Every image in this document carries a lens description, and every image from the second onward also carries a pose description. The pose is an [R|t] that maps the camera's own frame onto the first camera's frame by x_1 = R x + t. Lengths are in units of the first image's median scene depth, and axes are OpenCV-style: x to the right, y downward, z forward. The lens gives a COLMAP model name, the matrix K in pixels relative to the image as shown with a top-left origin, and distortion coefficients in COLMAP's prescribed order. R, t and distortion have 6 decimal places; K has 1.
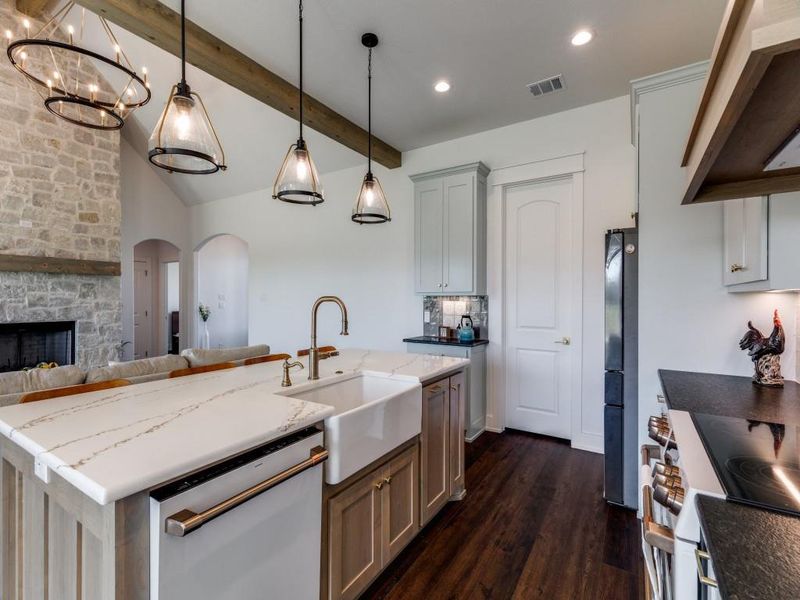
lens RADIAL K [[367.9, 0, 401.8], [0, 367.9, 300.6], [0, 0, 1]] dist [0.006553, 0.000188]
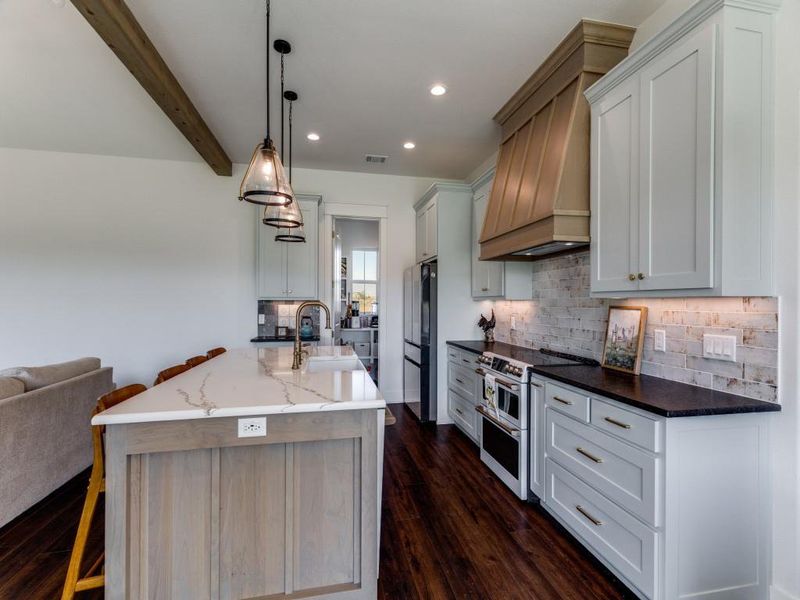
lens RADIAL K [[367.9, 0, 401.8], [0, 367.9, 300.6], [0, 0, 1]] dist [0.006553, 0.000188]
pose [[0.717325, 0.004483, 0.696724, -0.355393], [0.002445, 0.999957, -0.008952, -0.000550], [-0.696734, 0.008125, 0.717283, -0.080767]]
